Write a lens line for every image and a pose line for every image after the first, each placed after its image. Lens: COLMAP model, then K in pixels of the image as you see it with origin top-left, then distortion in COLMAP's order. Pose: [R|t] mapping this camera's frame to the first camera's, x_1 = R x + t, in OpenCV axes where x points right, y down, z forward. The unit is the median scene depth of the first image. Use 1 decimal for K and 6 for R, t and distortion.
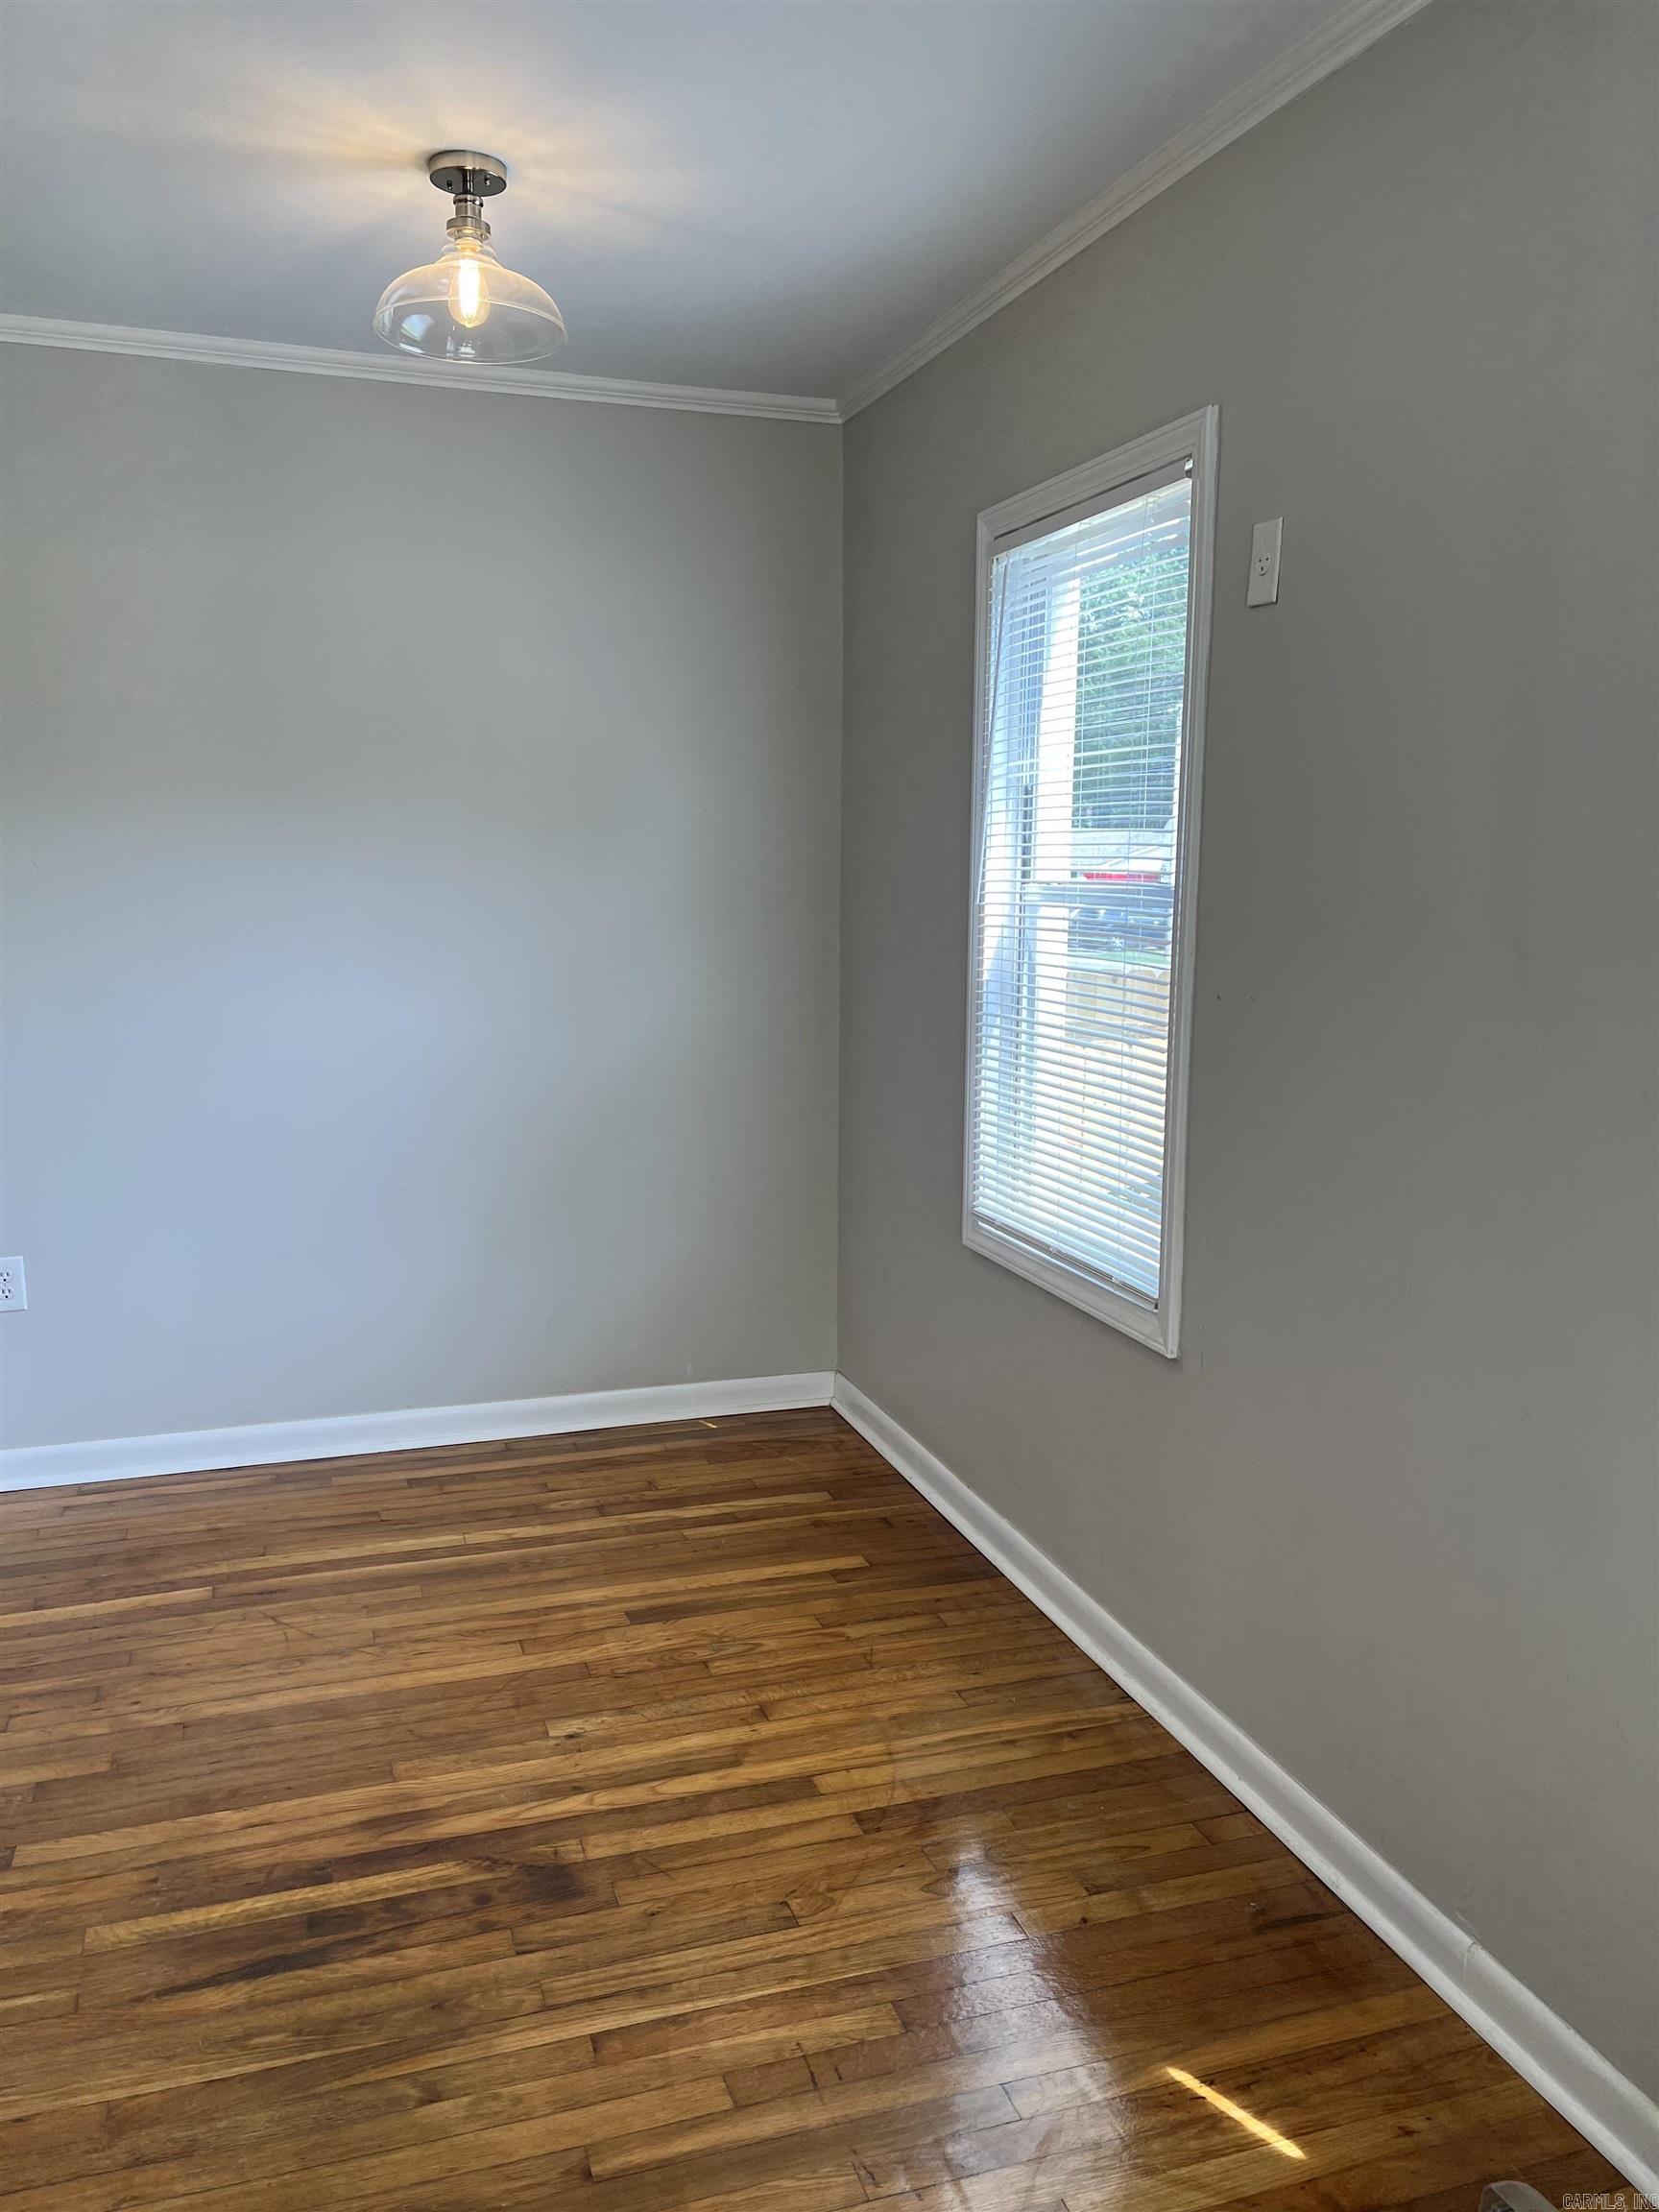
lens RADIAL K [[1656.4, 0, 832.9], [0, 1656.4, 1099.6], [0, 0, 1]] dist [0.061555, -0.070770]
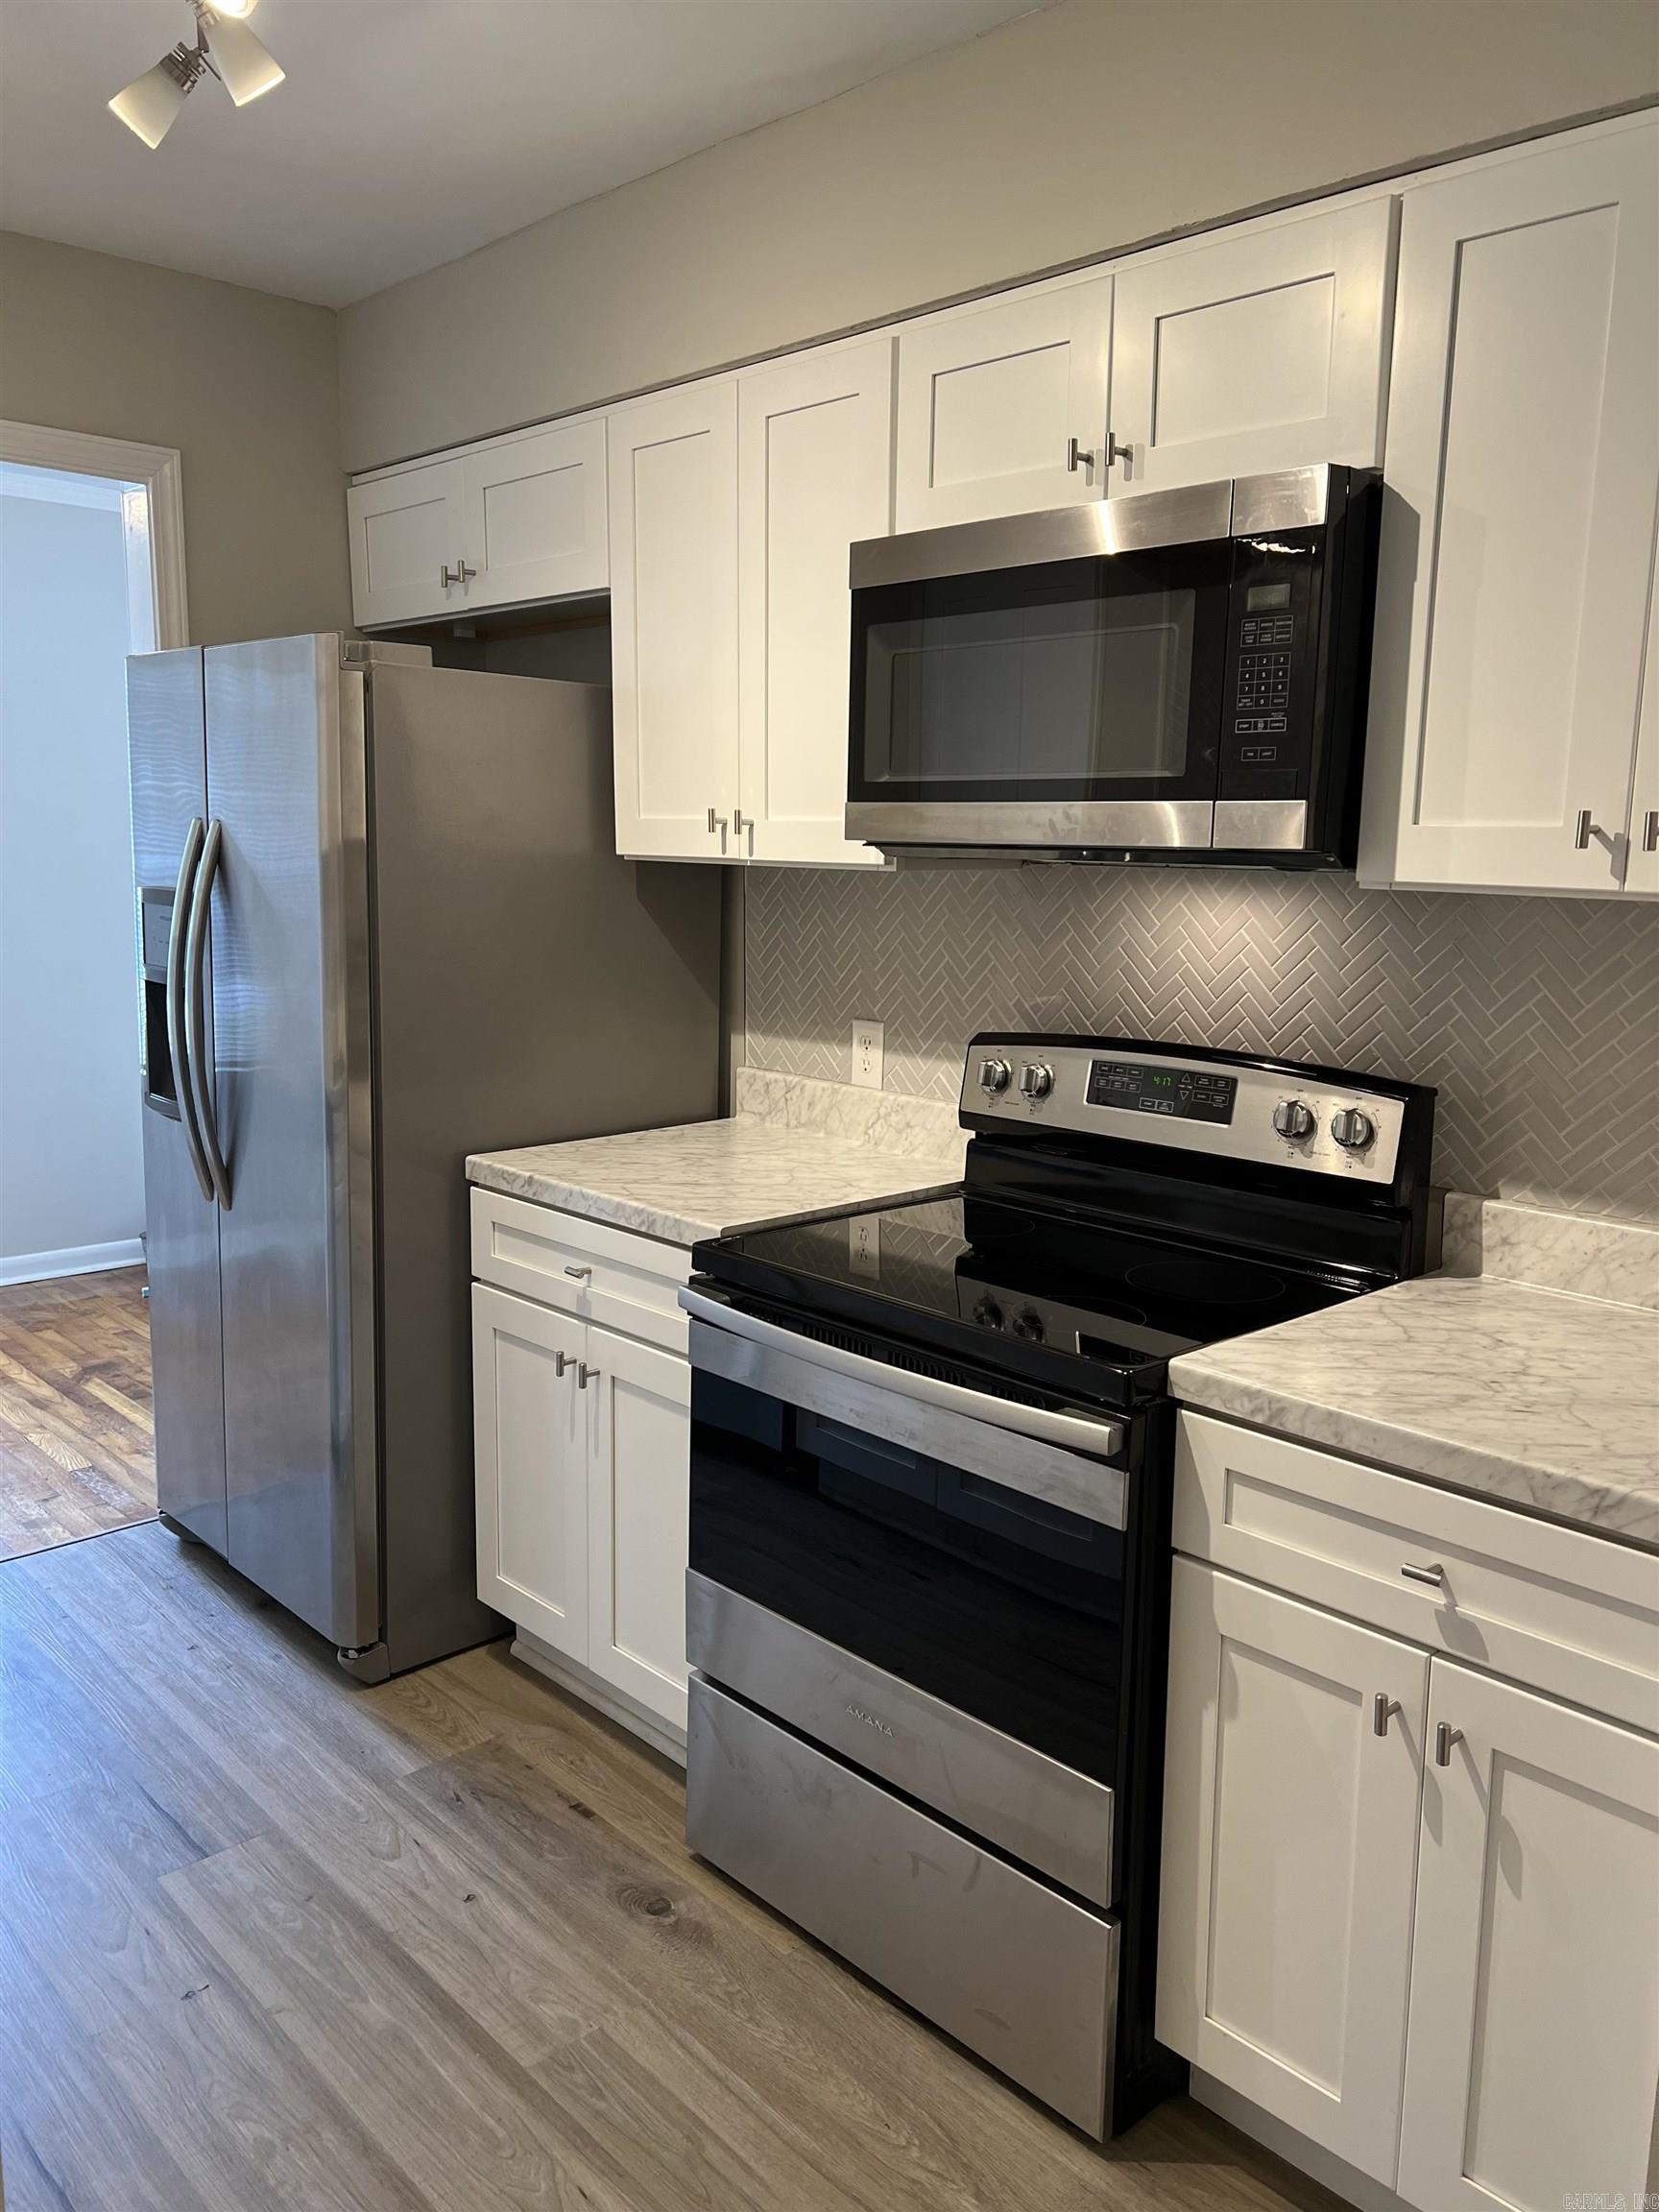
lens RADIAL K [[1656.4, 0, 832.9], [0, 1656.4, 1099.6], [0, 0, 1]] dist [0.061555, -0.070770]
pose [[-0.407922, -0.163475, 0.898263, -1.765820], [0.111815, 0.967490, 0.226851, -0.146846], [-0.906144, 0.192977, -0.376381, 0.712214]]
